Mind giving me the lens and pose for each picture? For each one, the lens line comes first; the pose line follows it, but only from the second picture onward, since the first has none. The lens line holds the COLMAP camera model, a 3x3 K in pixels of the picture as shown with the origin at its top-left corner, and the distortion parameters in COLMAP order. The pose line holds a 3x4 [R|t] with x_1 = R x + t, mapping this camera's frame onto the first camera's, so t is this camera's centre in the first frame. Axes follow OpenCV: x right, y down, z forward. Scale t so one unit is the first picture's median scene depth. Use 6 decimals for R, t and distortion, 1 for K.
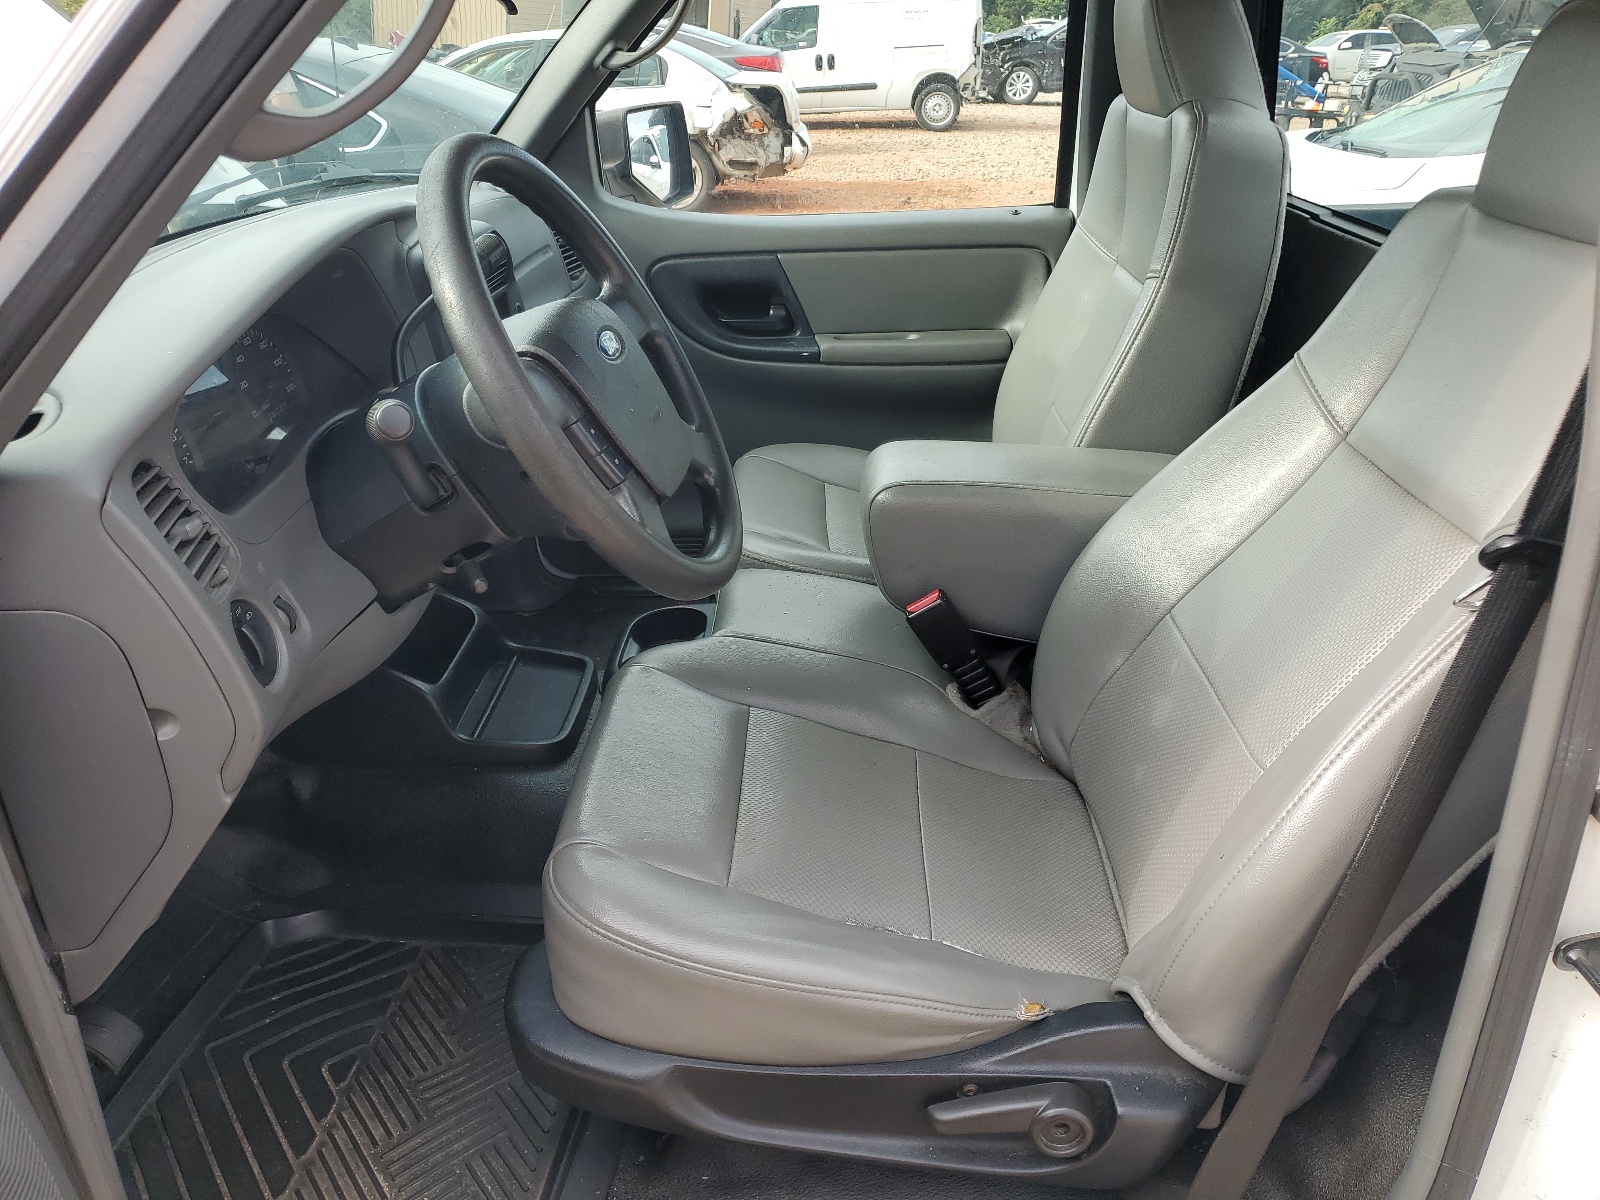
lens RADIAL K [[1231.9, 0, 795.2], [0, 1231.9, 605.9], [0, 0, 1]] dist [-0.017645, -0.014736]
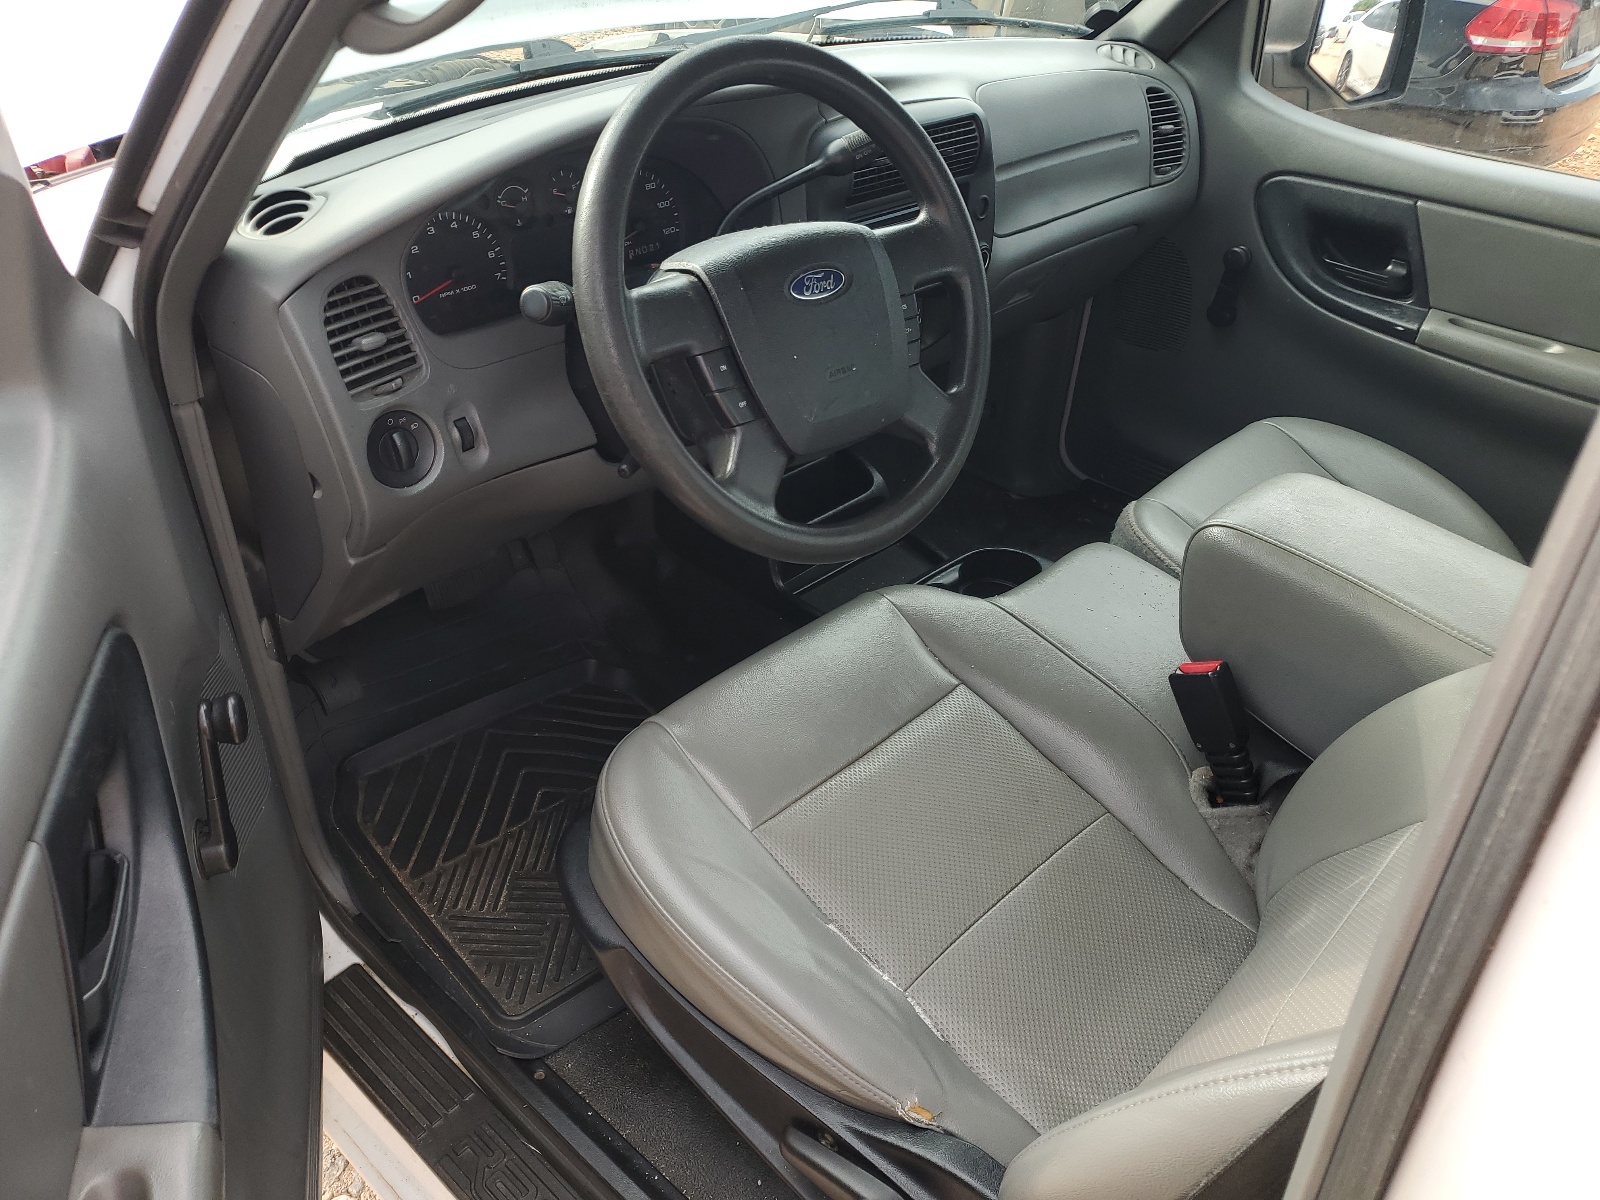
lens RADIAL K [[1231.9, 0, 792.5], [0, 1231.9, 596.6], [0, 0, 1]] dist [-0.017645, -0.014736]
pose [[0.737082, 0.414829, -0.533505, 0.326522], [-0.335943, 0.909899, 0.243362, -0.155729], [0.586389, -0.000151, 0.810029, 0.151770]]
